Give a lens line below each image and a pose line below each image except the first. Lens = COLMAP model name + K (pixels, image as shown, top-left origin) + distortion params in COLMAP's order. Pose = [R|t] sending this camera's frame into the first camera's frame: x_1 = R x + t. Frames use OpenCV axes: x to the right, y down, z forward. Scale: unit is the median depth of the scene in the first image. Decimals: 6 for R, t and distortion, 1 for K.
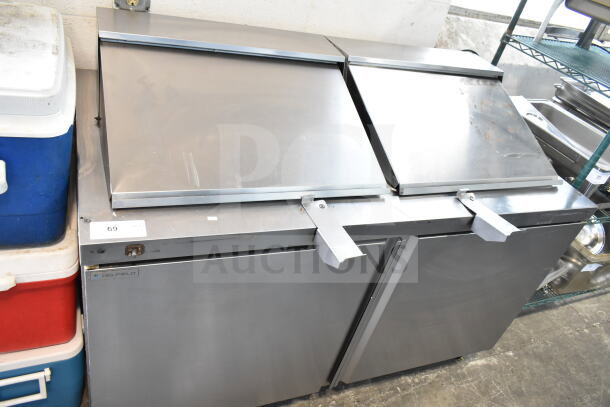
lens RADIAL K [[472.4, 0, 305.5], [0, 472.4, 205.3], [0, 0, 1]] dist [-0.029563, 0.006408]
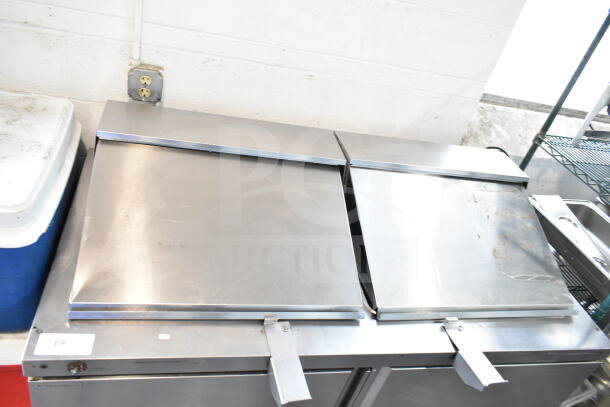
lens RADIAL K [[472.4, 0, 302.4], [0, 472.4, 199.9], [0, 0, 1]] dist [-0.029563, 0.006408]
pose [[0.983830, 0.105227, -0.144934, 0.144013], [-0.114308, 0.991877, -0.055803, -0.167043], [0.137885, 0.071468, 0.987866, 0.023680]]
